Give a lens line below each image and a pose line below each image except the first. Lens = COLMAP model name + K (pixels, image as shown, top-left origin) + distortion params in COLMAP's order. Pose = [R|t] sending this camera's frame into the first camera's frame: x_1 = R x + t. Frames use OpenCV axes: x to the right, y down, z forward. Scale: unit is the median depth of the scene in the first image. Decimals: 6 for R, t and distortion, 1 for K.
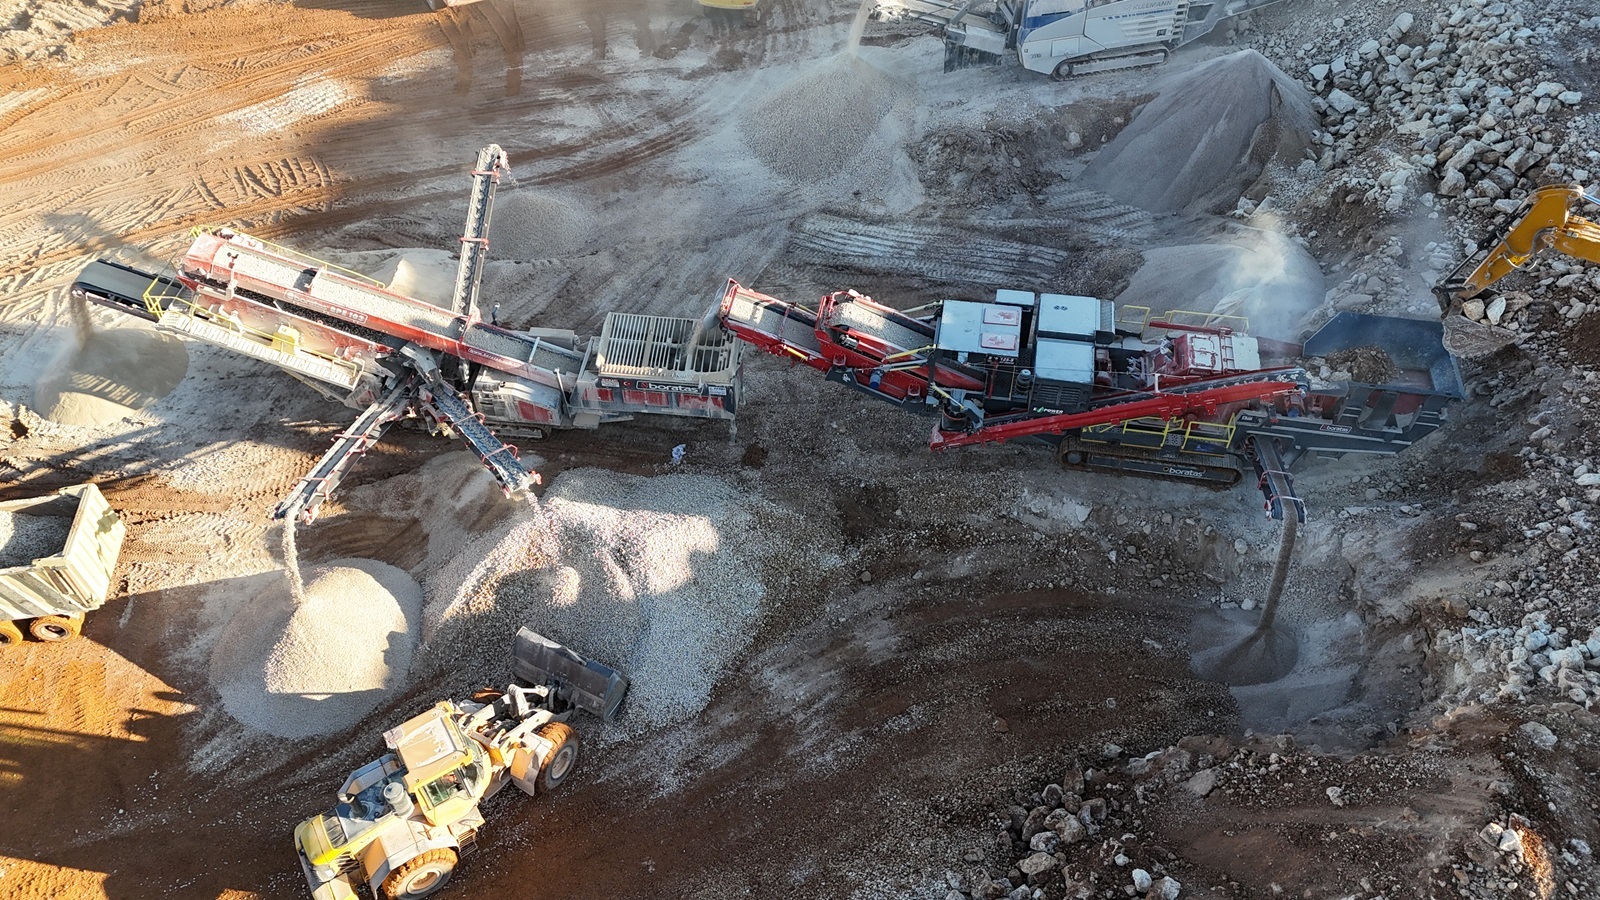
lens RADIAL K [[1167.3, 0, 801.4], [0, 1167.3, 448.3], [0, 0, 1]] dist [0.095749, -0.092610]
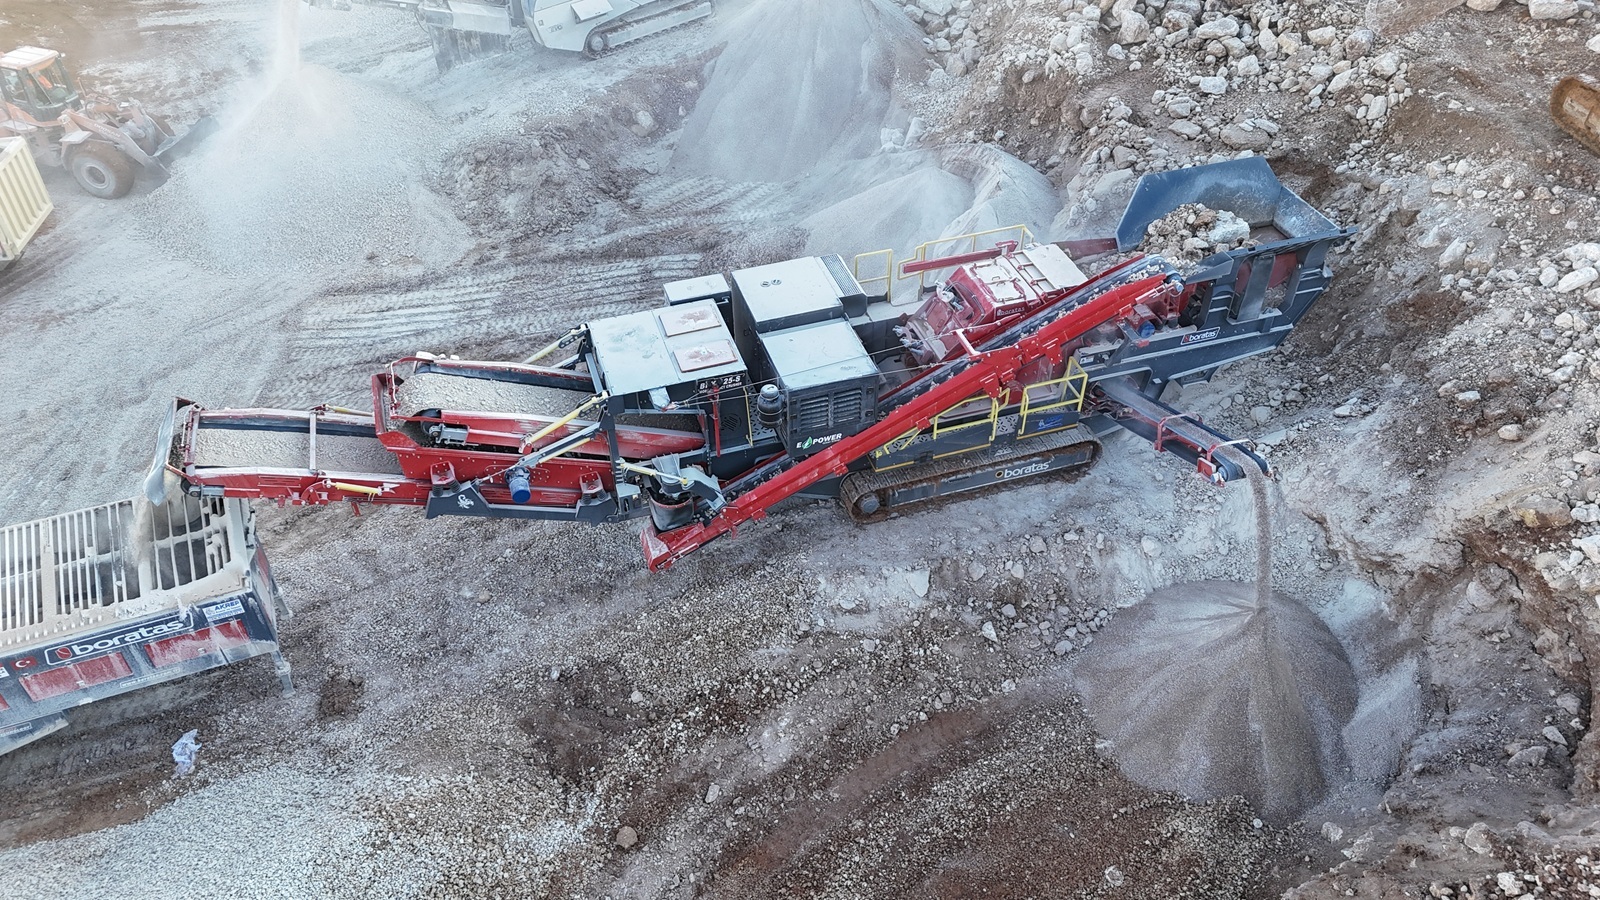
lens RADIAL K [[1167.3, 0, 801.4], [0, 1167.3, 448.3], [0, 0, 1]] dist [0.095749, -0.092610]
pose [[0.883647, -0.309444, 0.351302, -0.008156], [0.343788, 0.938267, -0.038275, -0.008151], [-0.317771, 0.154595, 0.935480, 0.410382]]
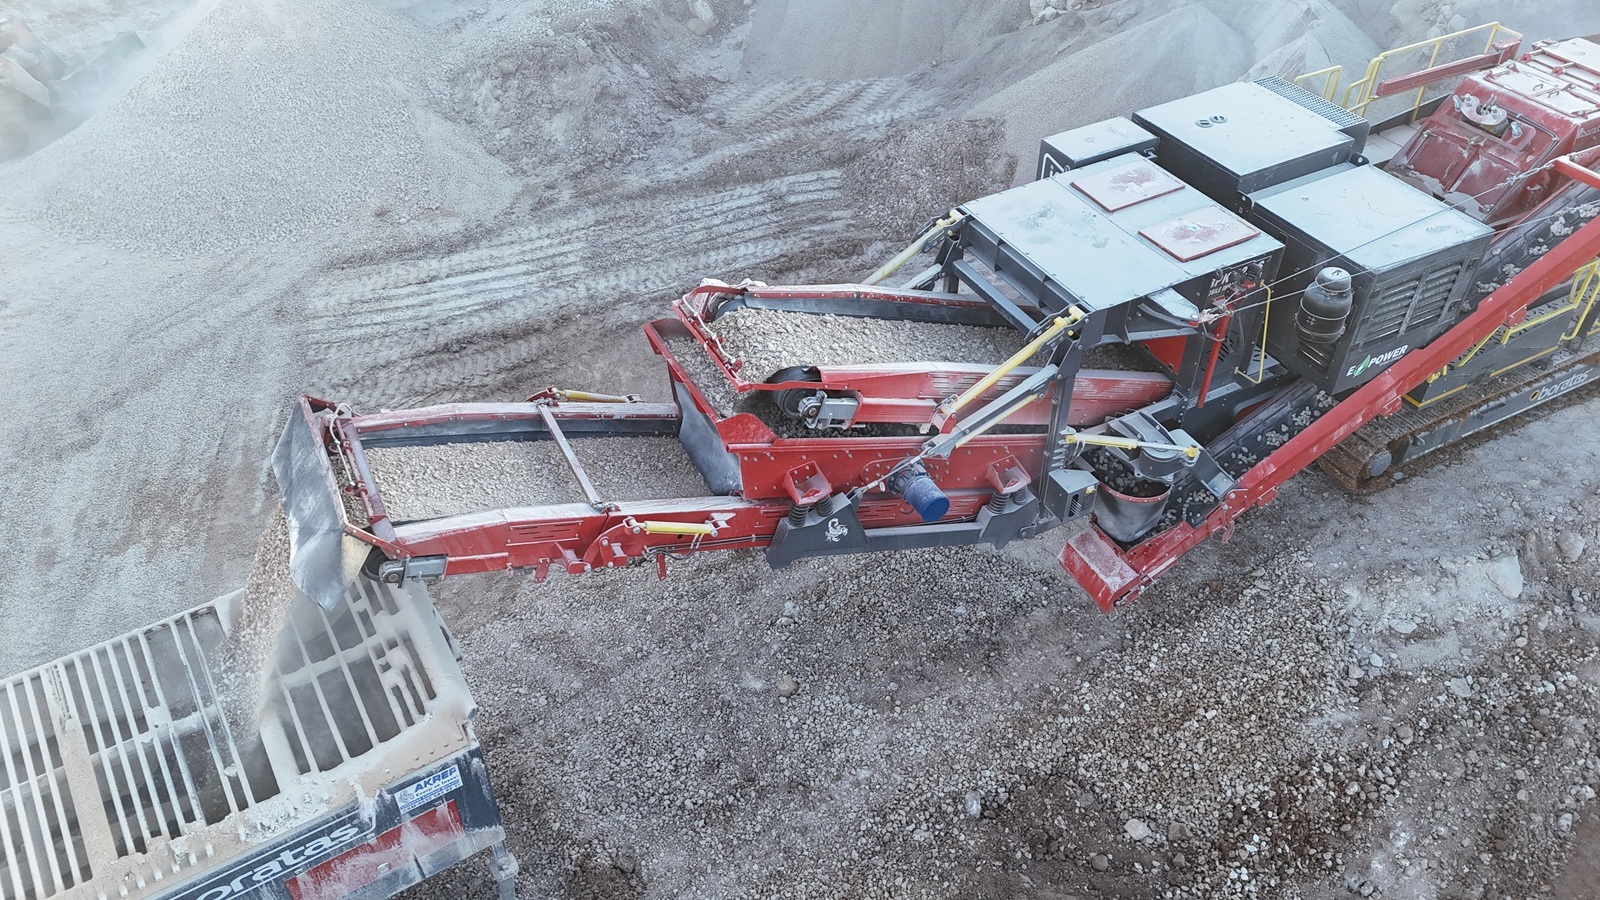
lens RADIAL K [[1167.3, 0, 801.4], [0, 1167.3, 448.3], [0, 0, 1]] dist [0.095749, -0.092610]
pose [[0.791075, -0.405014, 0.458436, -0.097786], [0.449678, 0.893095, 0.013060, -0.084980], [-0.414716, 0.195817, 0.888632, 0.697525]]
